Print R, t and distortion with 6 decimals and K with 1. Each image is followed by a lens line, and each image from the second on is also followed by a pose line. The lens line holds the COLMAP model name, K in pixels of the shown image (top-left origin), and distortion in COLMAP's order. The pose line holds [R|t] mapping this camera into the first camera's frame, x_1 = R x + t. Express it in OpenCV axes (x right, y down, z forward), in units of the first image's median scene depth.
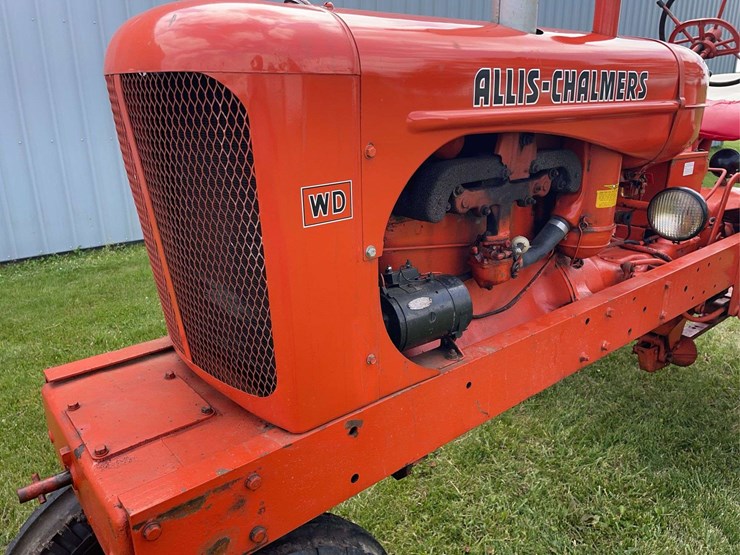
lens RADIAL K [[565.5, 0, 362.9], [0, 565.5, 272.4], [0, 0, 1]] dist [0.084675, -0.110440]
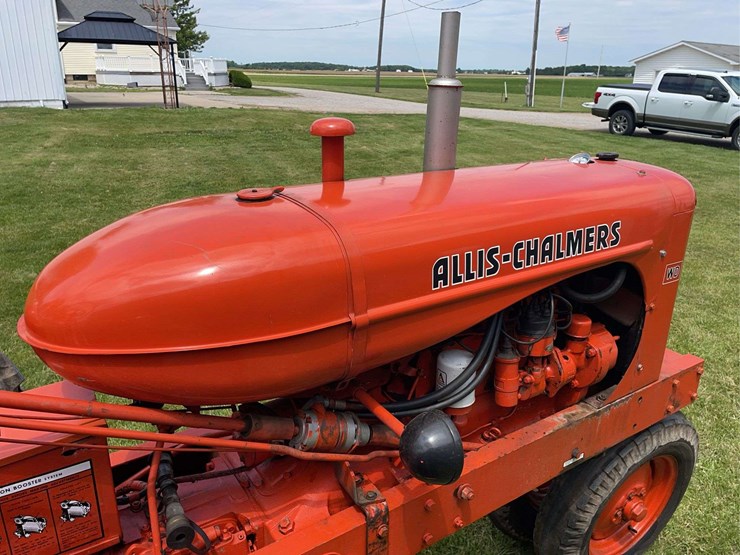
lens RADIAL K [[565.5, 0, 372.6], [0, 565.5, 270.6], [0, 0, 1]] dist [0.084675, -0.110440]
pose [[0.995869, 0.037660, -0.082626, 0.146531], [-0.037426, 0.999290, 0.004380, -0.289634], [0.082732, -0.001269, 0.996571, -0.136445]]
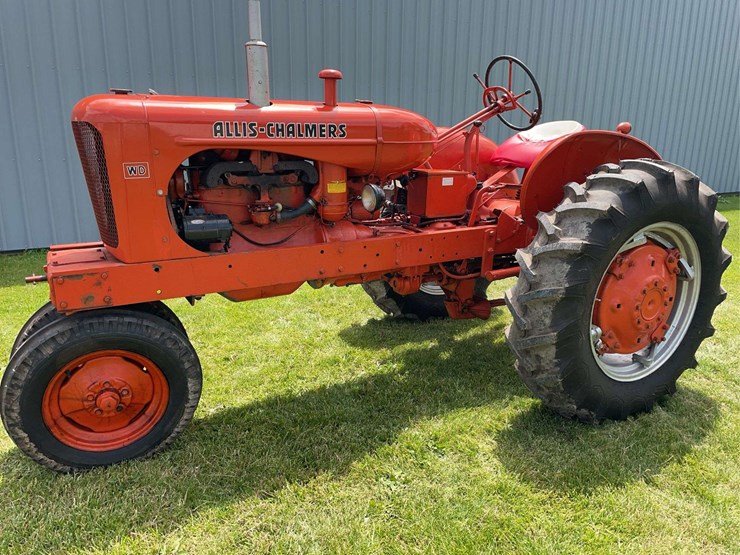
lens RADIAL K [[565.5, 0, 366.3], [0, 565.5, 276.1], [0, 0, 1]] dist [0.084675, -0.110440]
pose [[0.983524, 0.064808, -0.168764, 1.111736], [-0.073363, 0.996292, -0.044954, 0.309722], [0.165225, 0.056595, 0.984631, -1.074584]]
